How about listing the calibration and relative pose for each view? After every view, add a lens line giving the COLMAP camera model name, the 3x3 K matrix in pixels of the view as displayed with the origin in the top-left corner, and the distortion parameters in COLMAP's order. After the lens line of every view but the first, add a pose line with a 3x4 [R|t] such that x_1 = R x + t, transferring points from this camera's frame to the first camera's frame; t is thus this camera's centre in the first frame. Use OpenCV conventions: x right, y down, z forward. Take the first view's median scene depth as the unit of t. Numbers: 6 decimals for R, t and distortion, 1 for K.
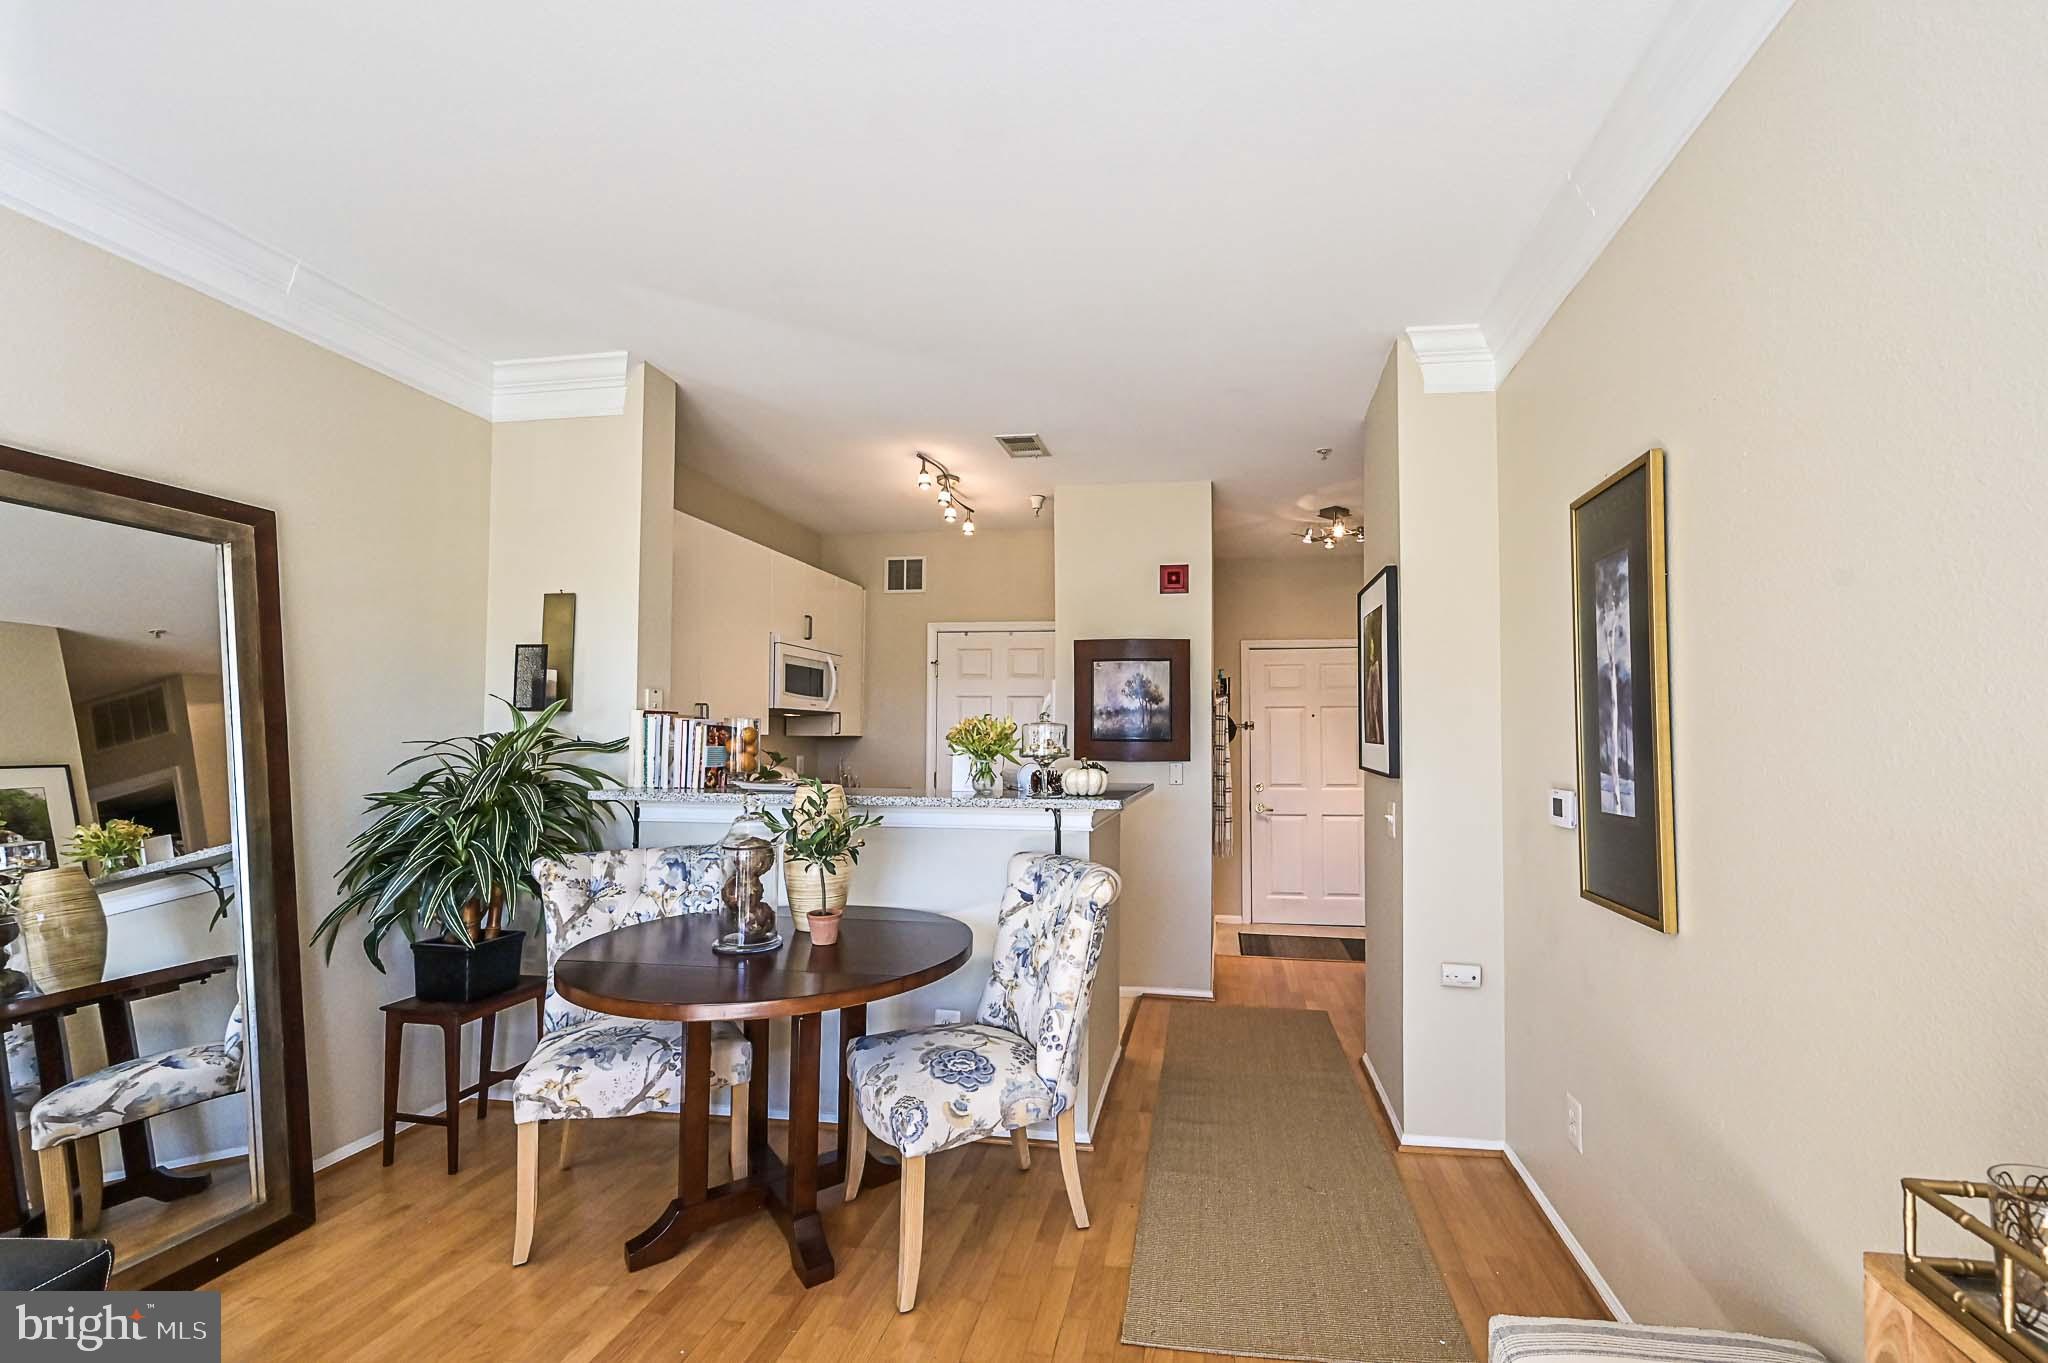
lens RADIAL K [[869.3, 0, 1102.5], [0, 869.3, 712.9], [0, 0, 1]] dist [-0.007335, 0.001422]
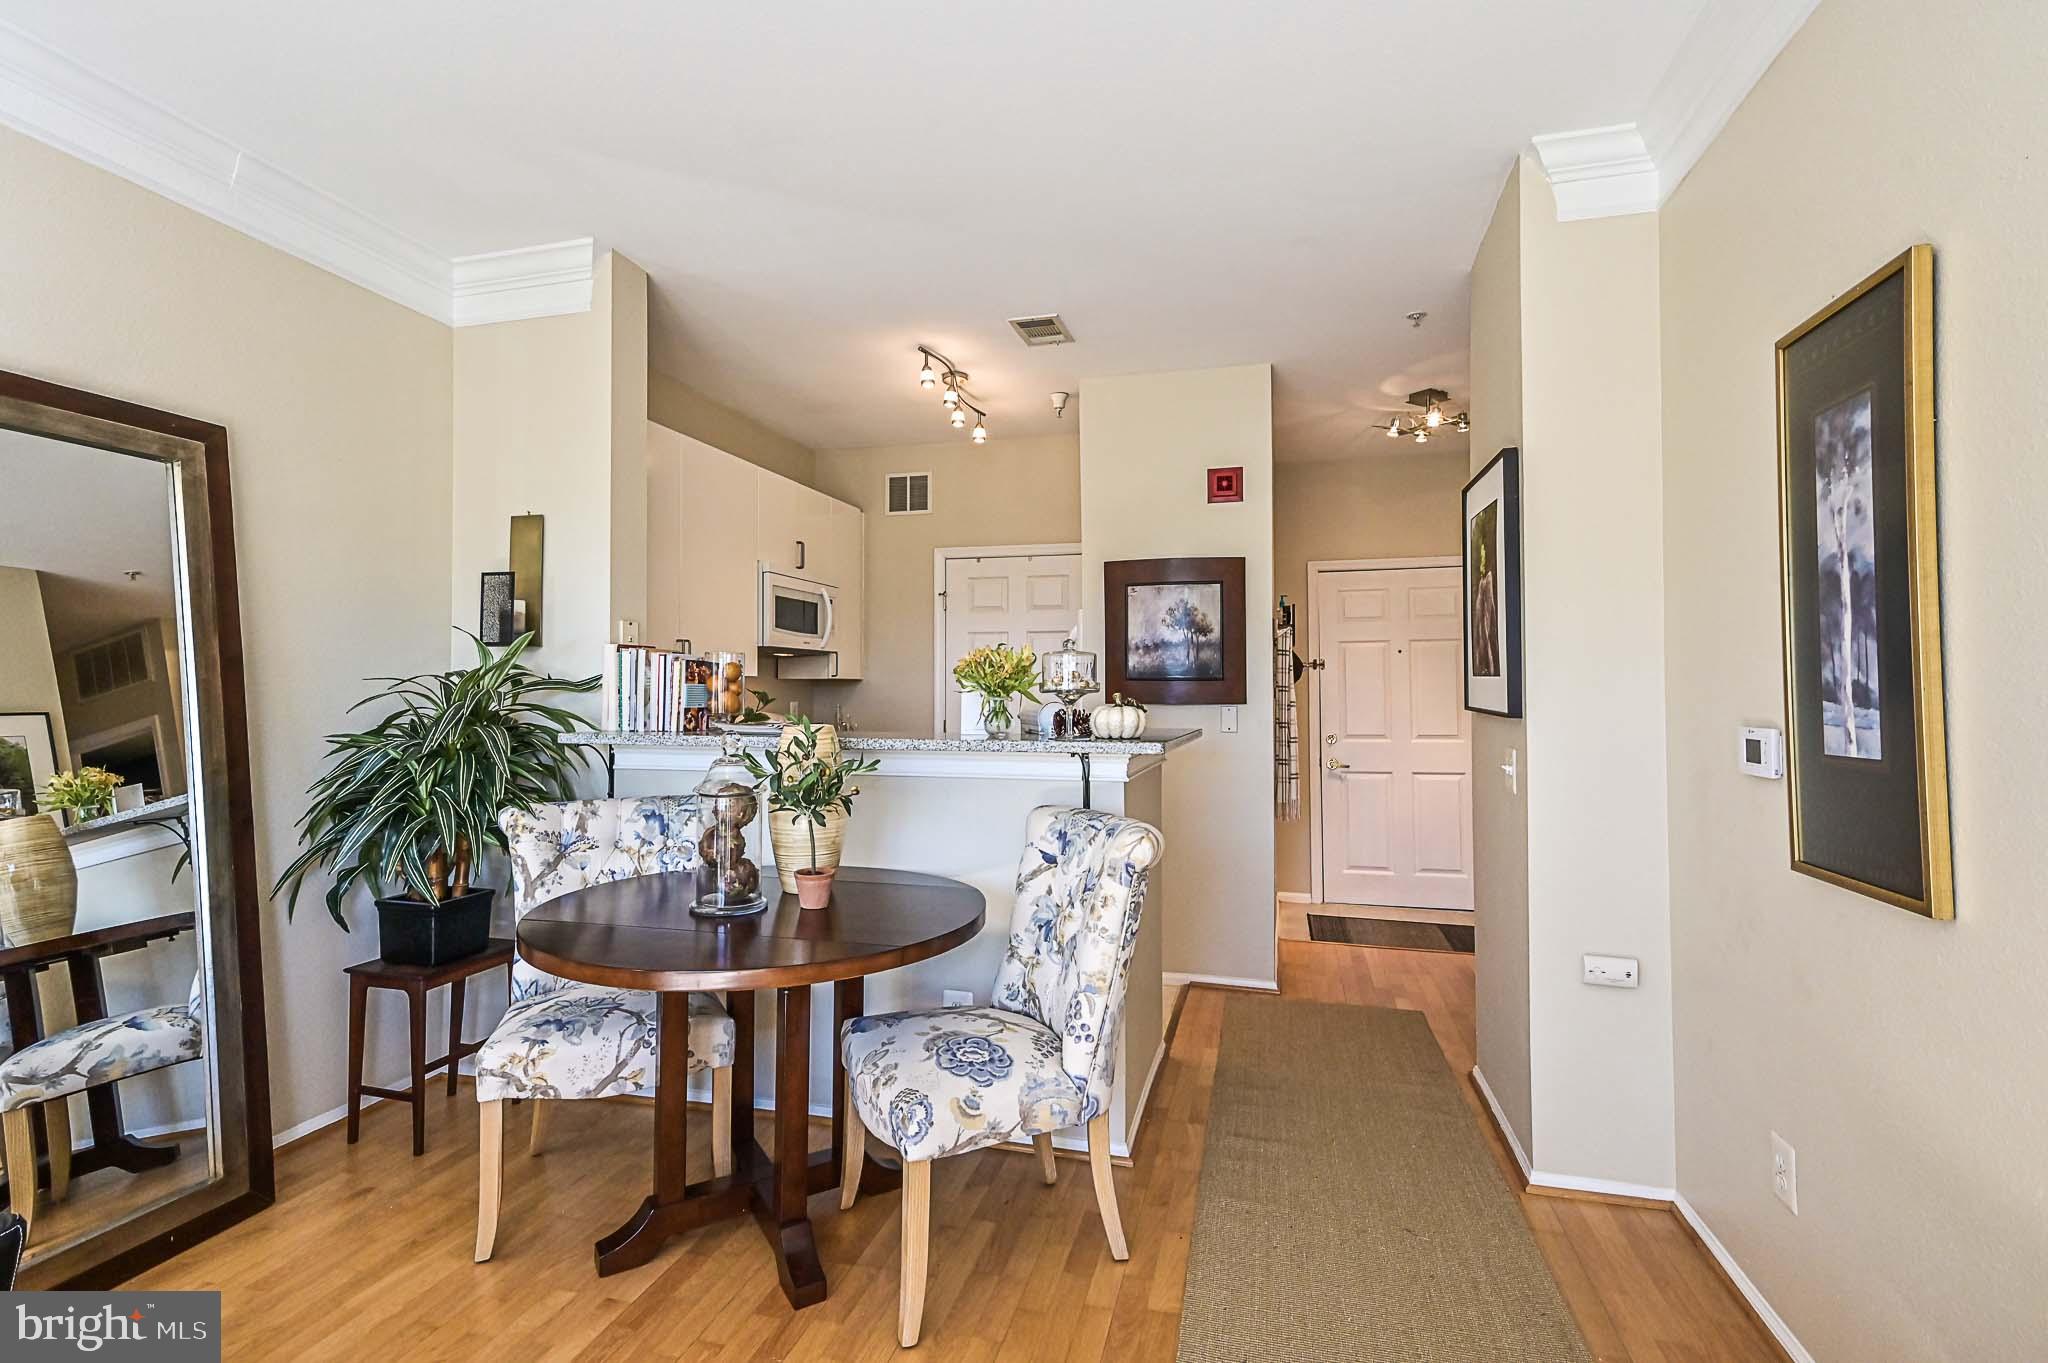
lens RADIAL K [[1003.3, 0, 1003.5], [0, 1003.3, 674.5], [0, 0, 1]] dist [0.014014, 0.004191]
pose [[0.991046, -0.007191, -0.133330, -0.000887], [0.009072, 0.999868, 0.013504, 0.020406], [0.133215, -0.014593, 0.990980, 0.037829]]
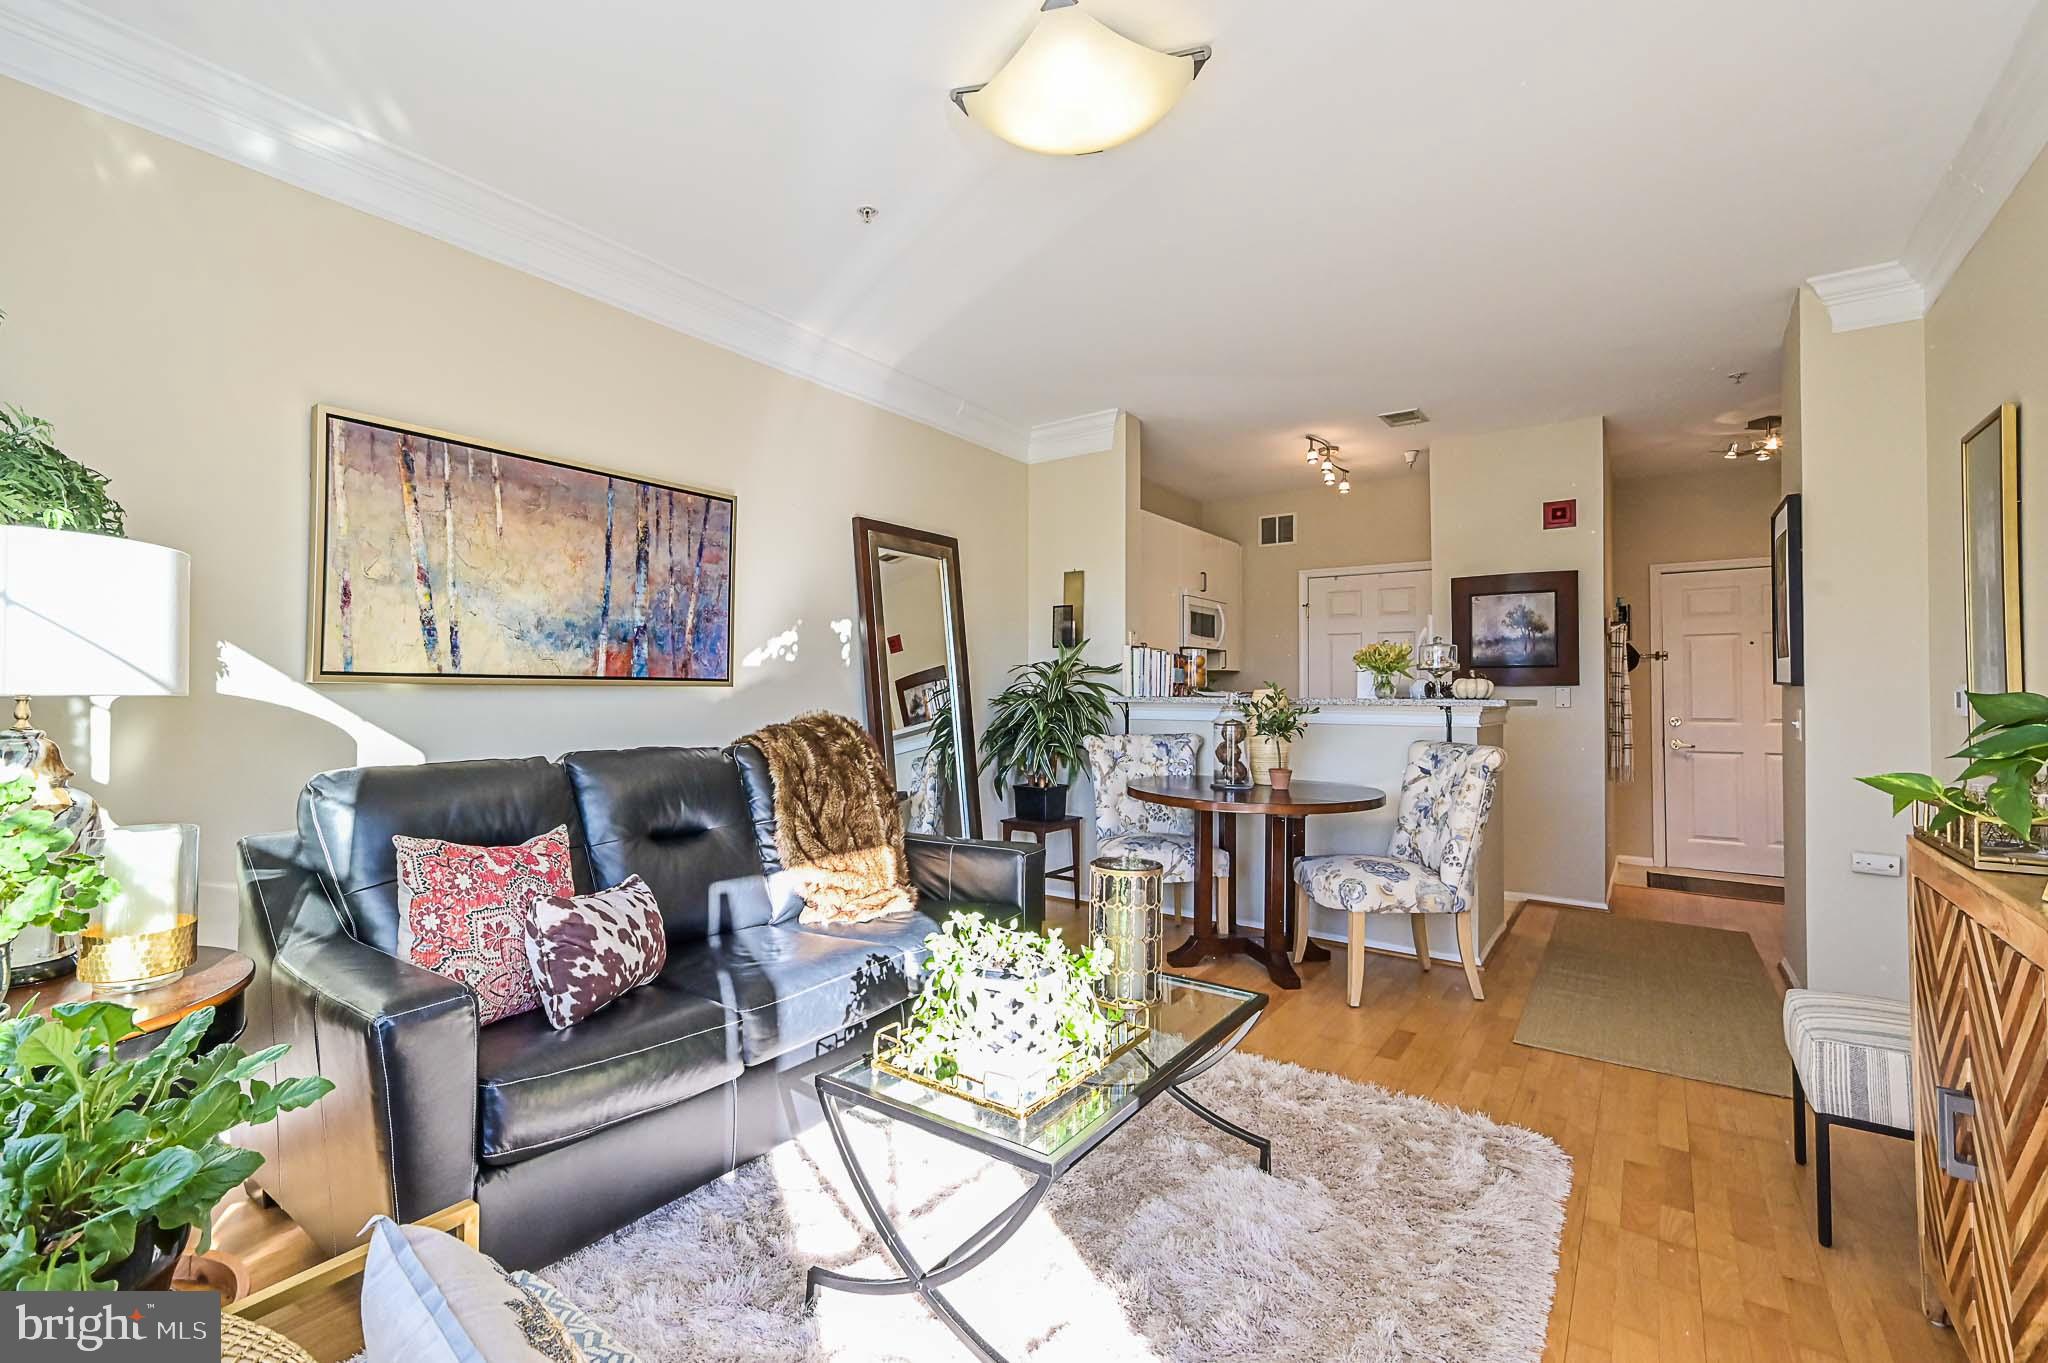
lens RADIAL K [[899.4, 0, 946.0], [0, 899.4, 680.8], [0, 0, 1]] dist [0.005539, 0.000925]
pose [[0.865404, -0.008508, -0.501003, -0.027928], [0.018323, 0.999724, 0.014672, 0.033634], [0.500740, -0.021877, 0.865321, -0.585746]]
